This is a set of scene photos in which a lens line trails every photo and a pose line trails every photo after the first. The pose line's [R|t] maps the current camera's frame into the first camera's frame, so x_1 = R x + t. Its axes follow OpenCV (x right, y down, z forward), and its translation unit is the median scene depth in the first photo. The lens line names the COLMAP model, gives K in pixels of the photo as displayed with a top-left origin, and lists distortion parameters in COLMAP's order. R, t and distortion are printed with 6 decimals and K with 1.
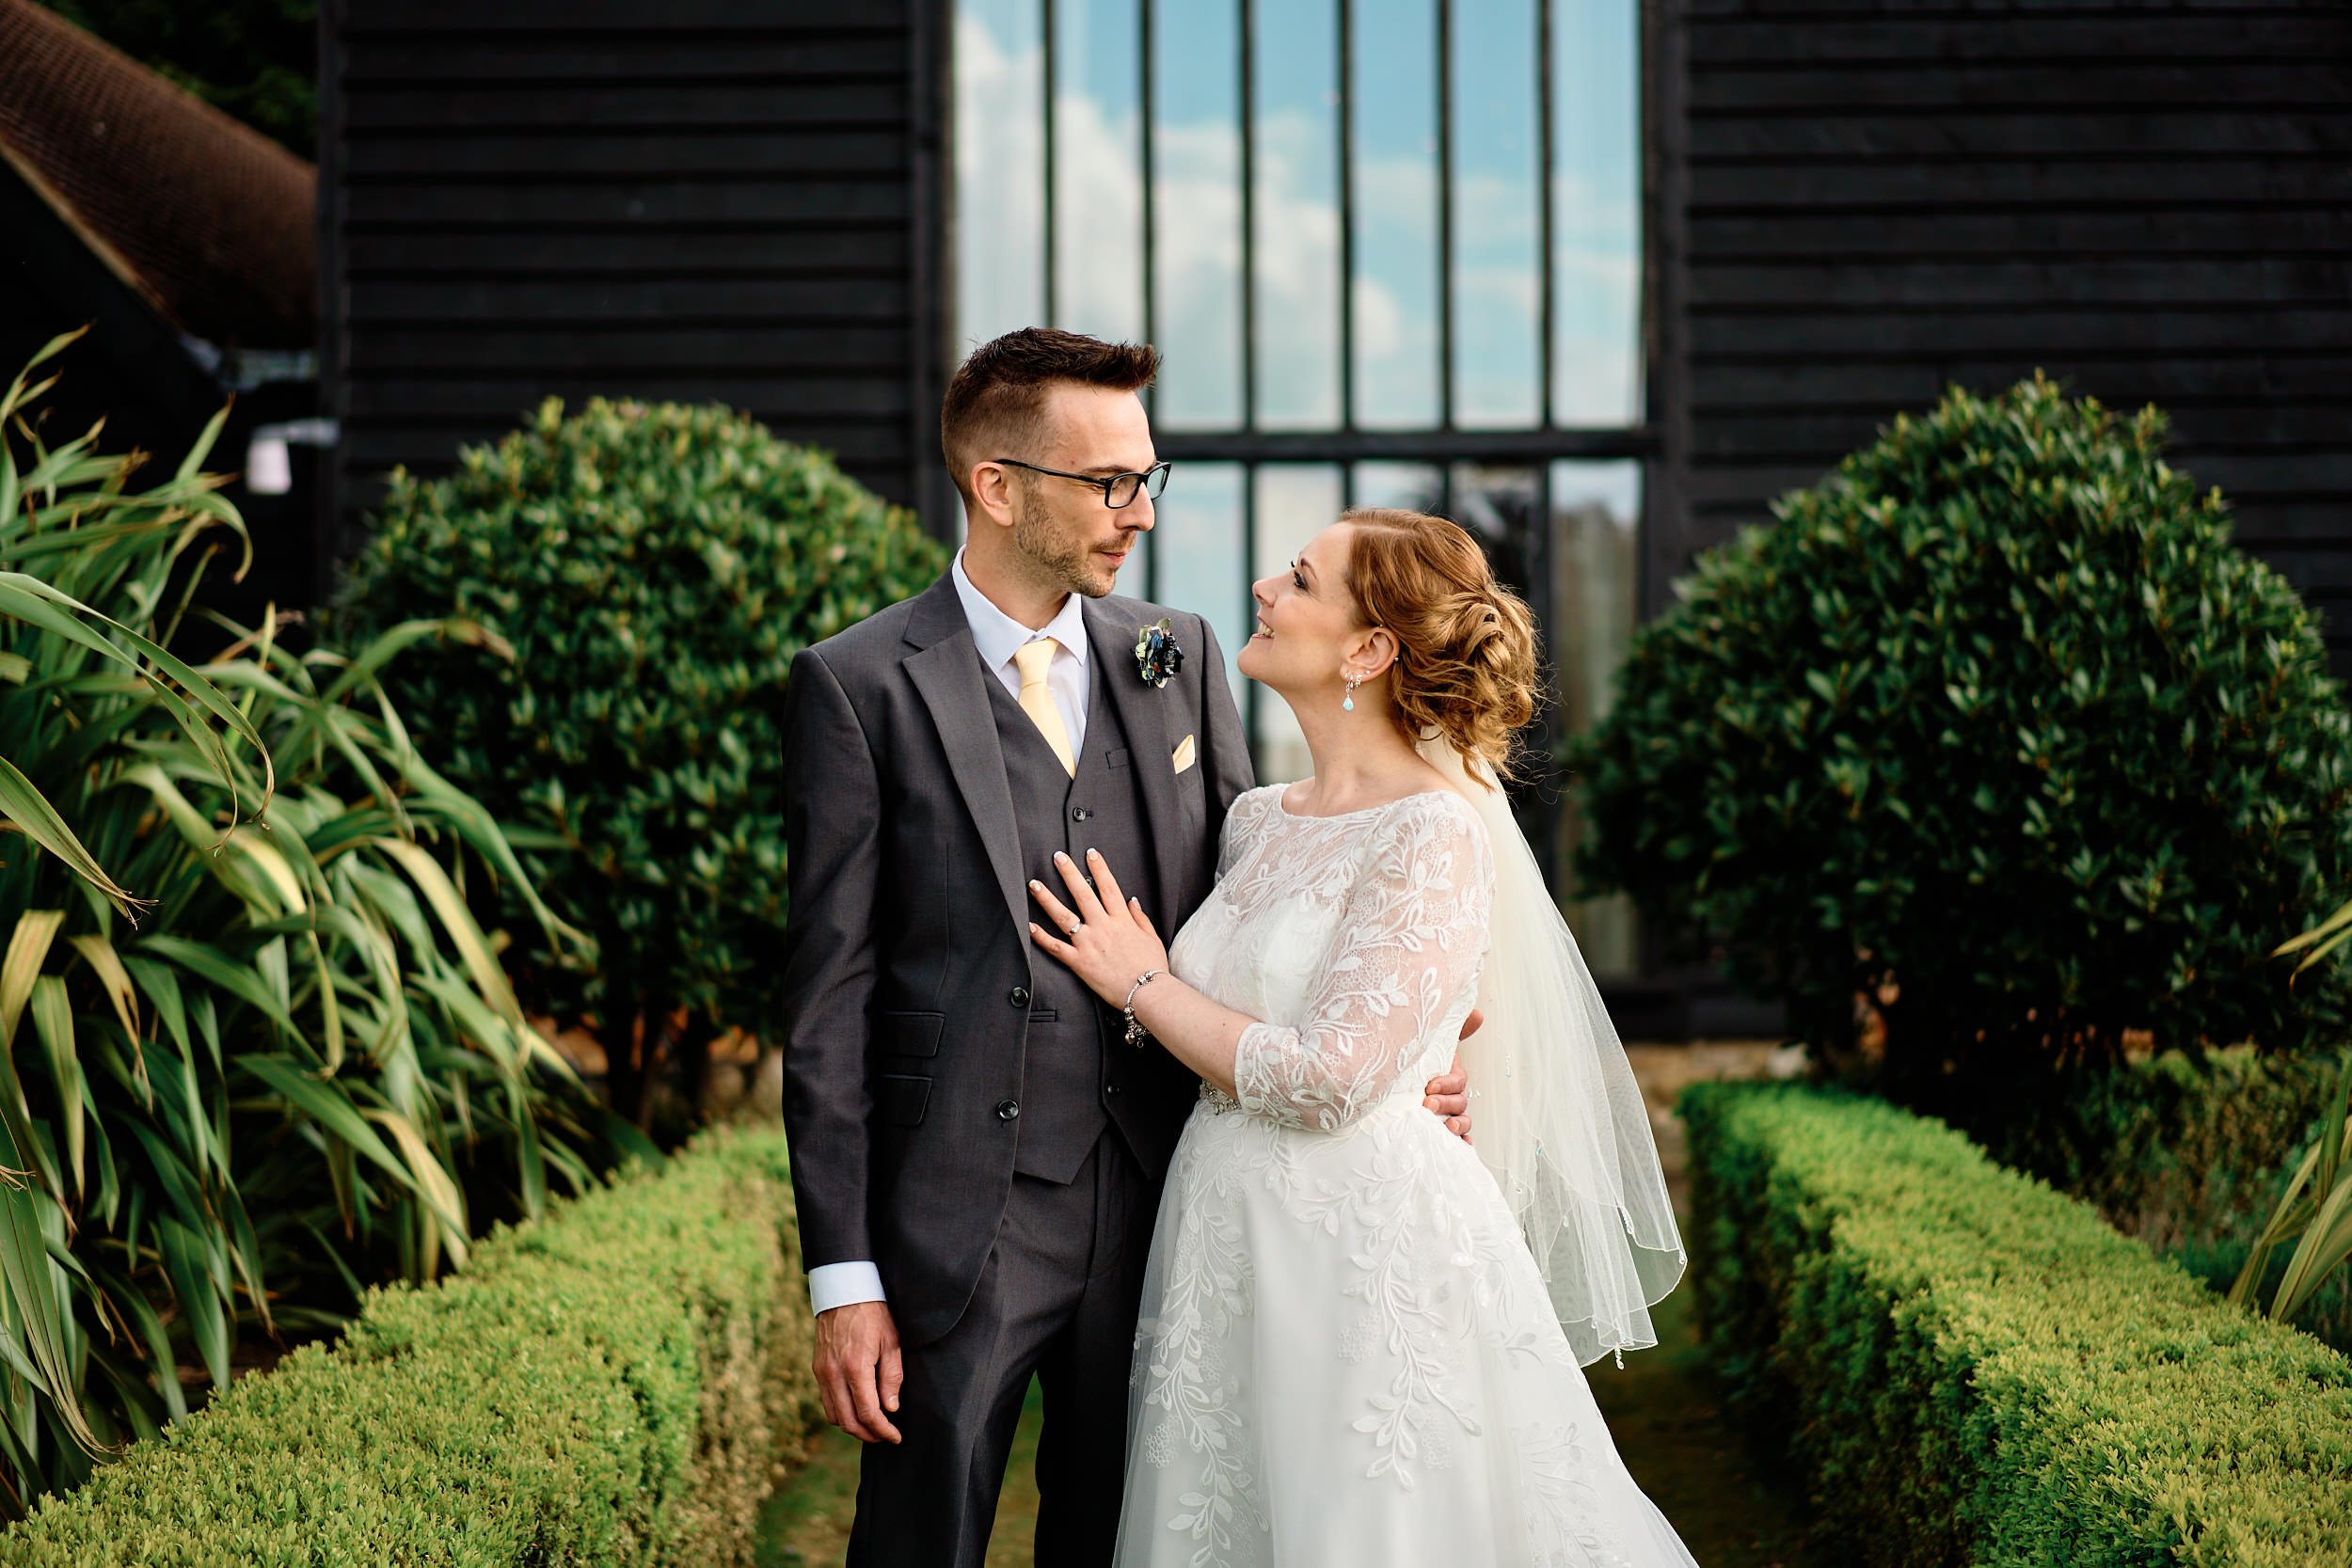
lens RADIAL K [[3434.7, 0, 1176.0], [0, 3434.7, 784.0], [0, 0, 1]] dist [-0.018514, -0.115779]
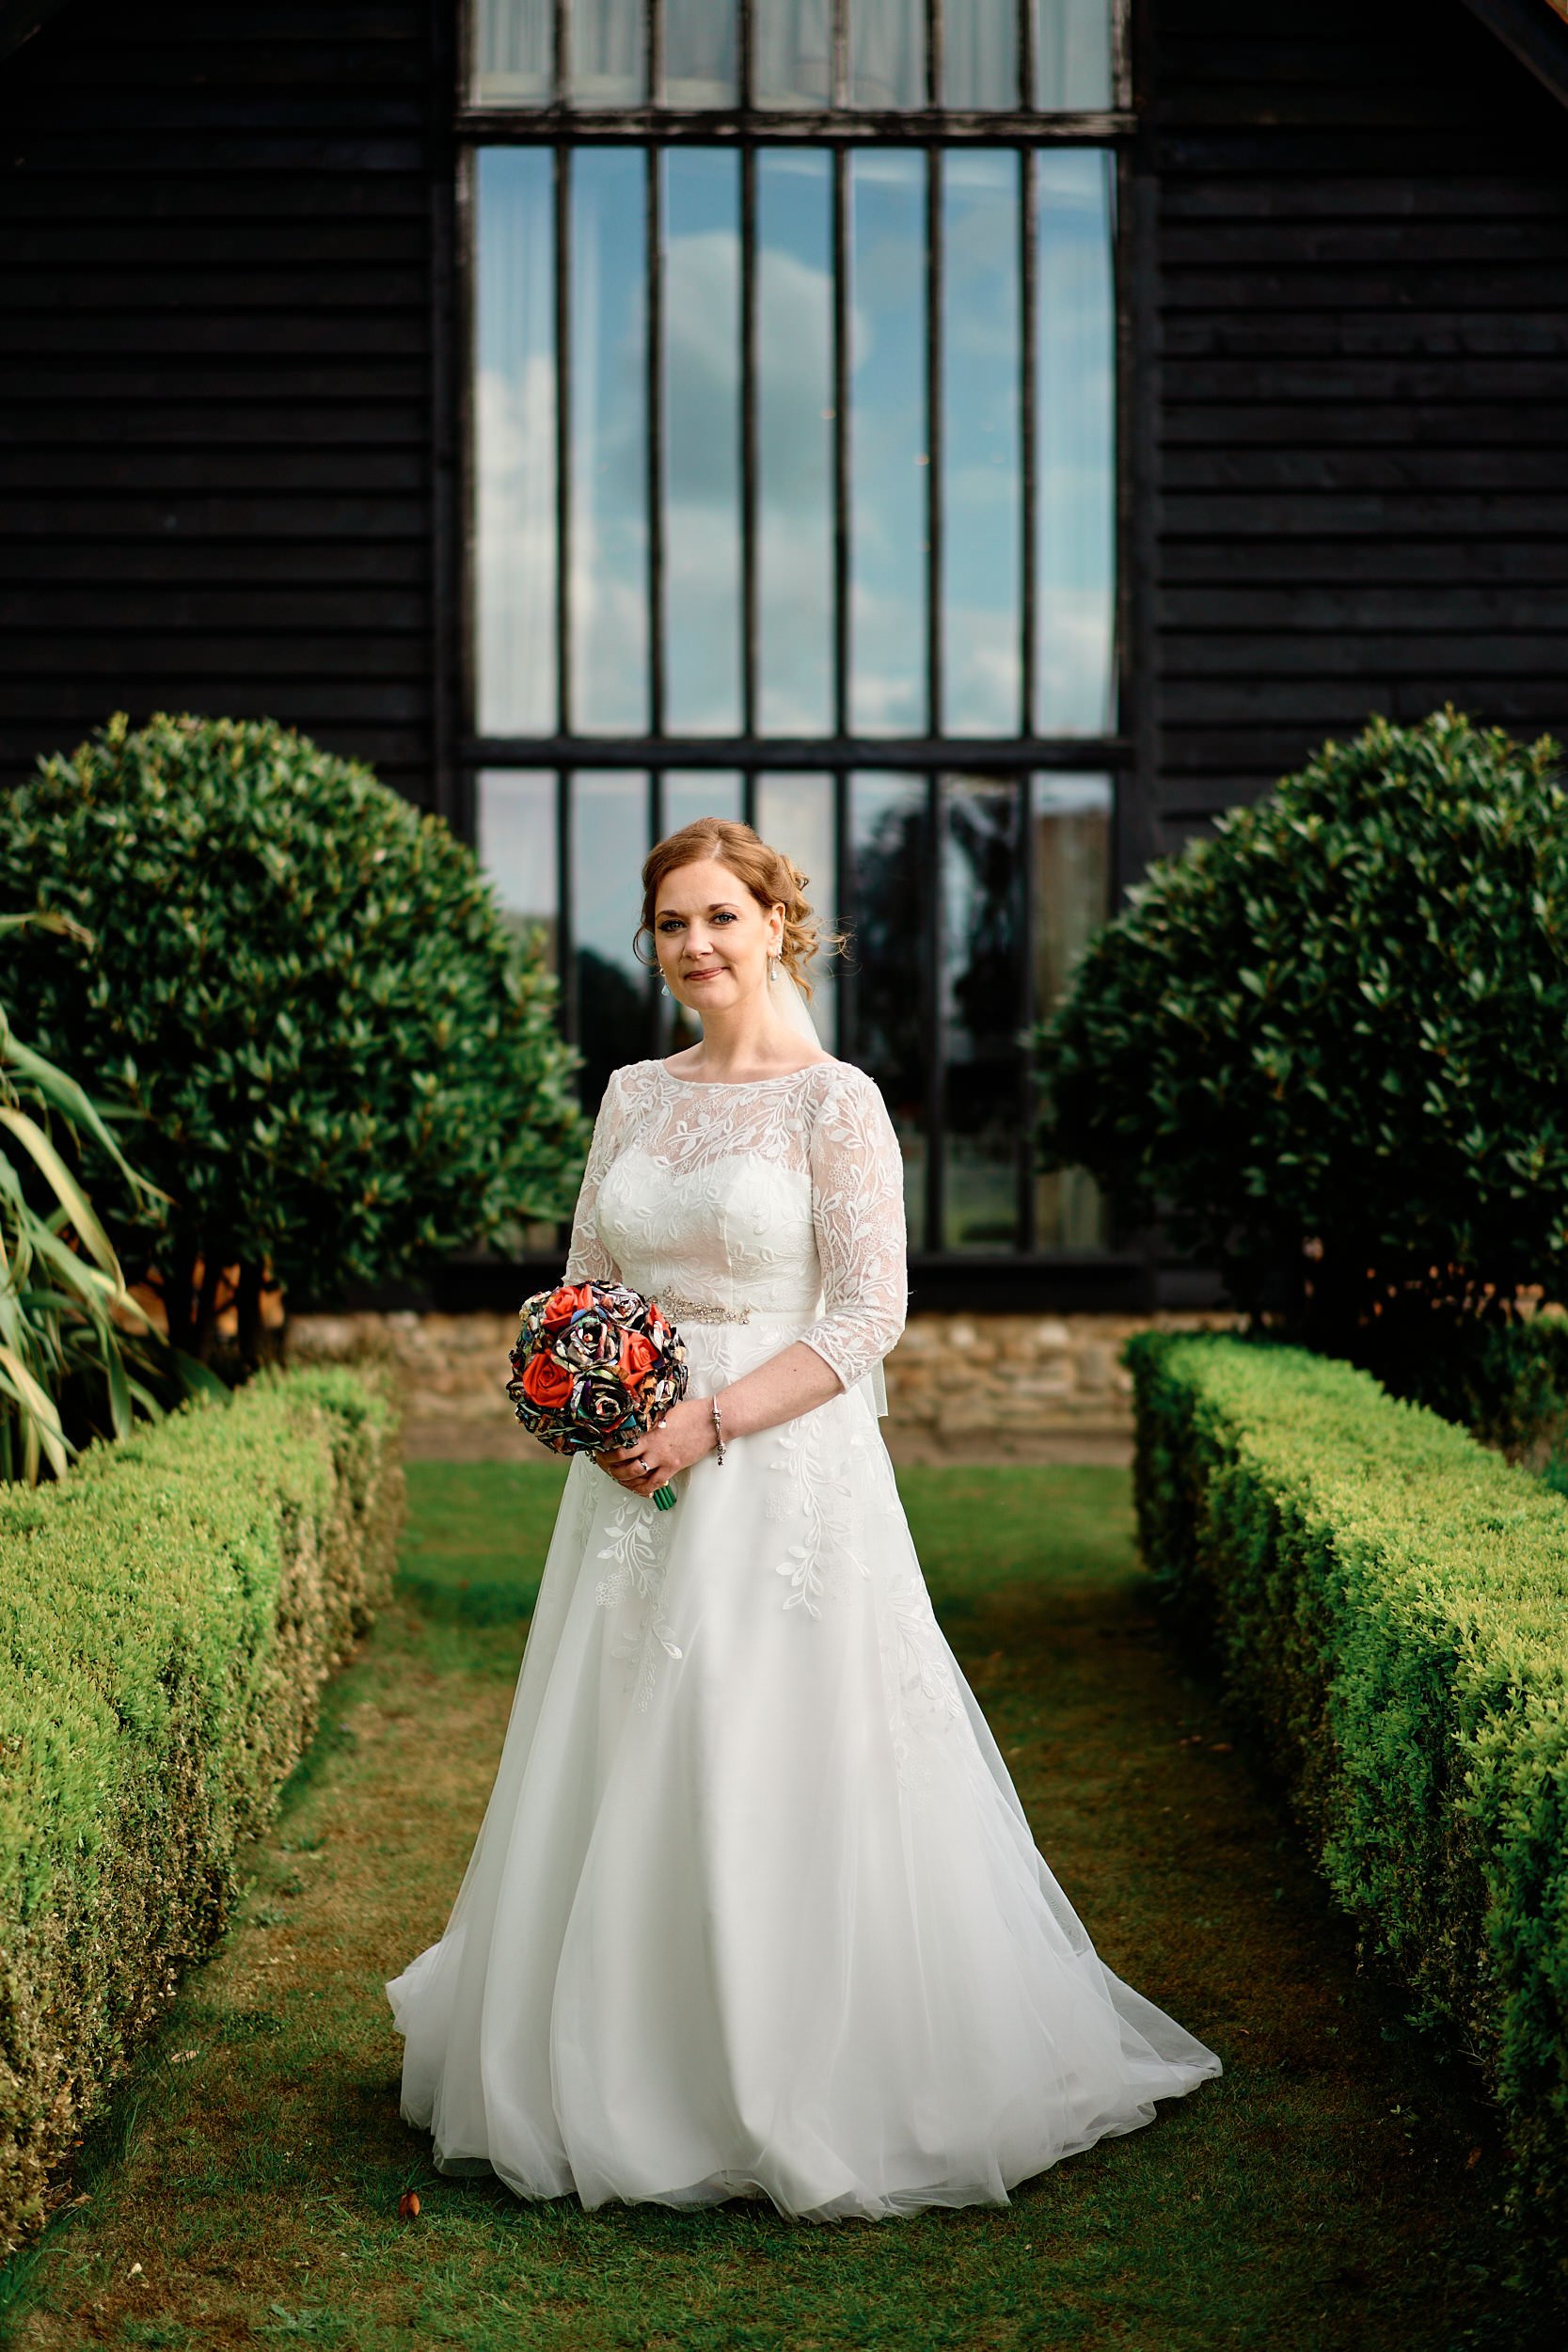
lens RADIAL K [[3434.7, 0, 852.3], [0, 3434.7, 1177.9], [0, 0, 1]] dist [-0.018514, -0.115779]
pose [[0.998636, 0.004501, 0.052027, -0.002833], [-0.006037, 0.999549, 0.029409, 0.003639], [-0.051872, -0.029683, 0.998213, -0.129304]]
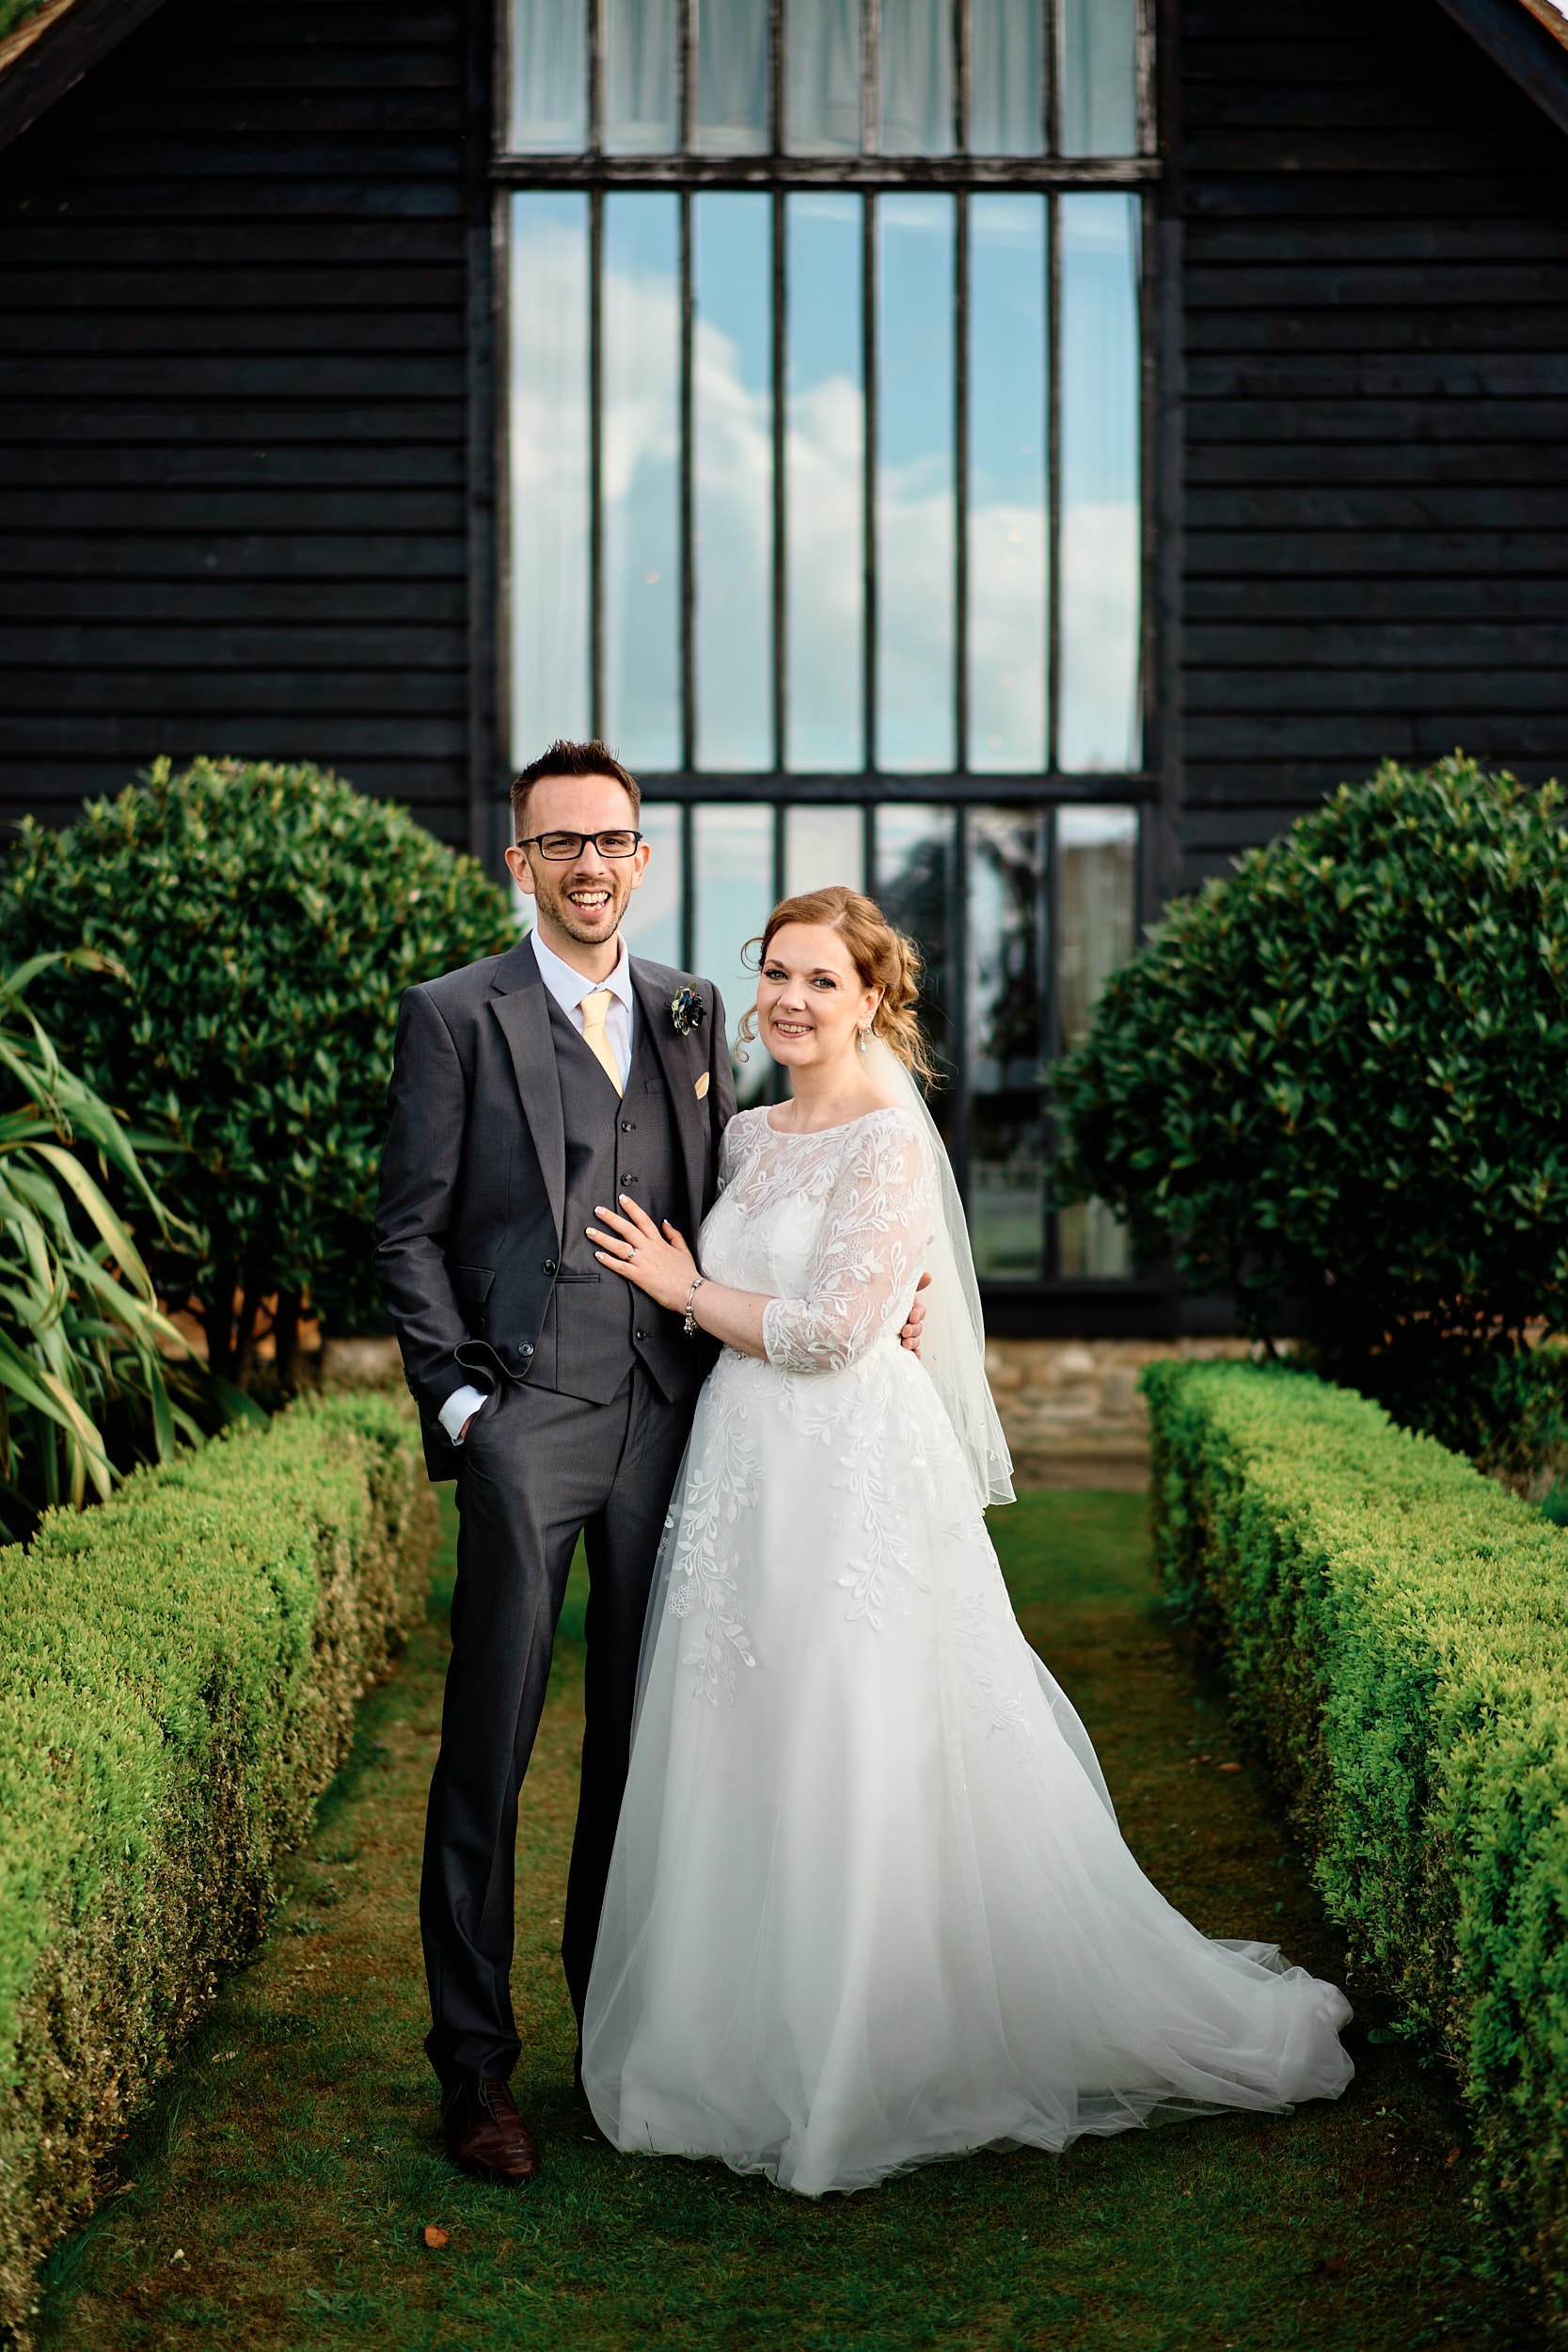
lens RADIAL K [[3434.7, 0, 852.3], [0, 3434.7, 1177.9], [0, 0, 1]] dist [-0.018514, -0.115779]
pose [[0.999122, 0.006425, 0.041390, 0.000579], [-0.007400, 0.999698, 0.023444, -0.001261], [-0.041227, -0.023729, 0.998868, -0.159853]]
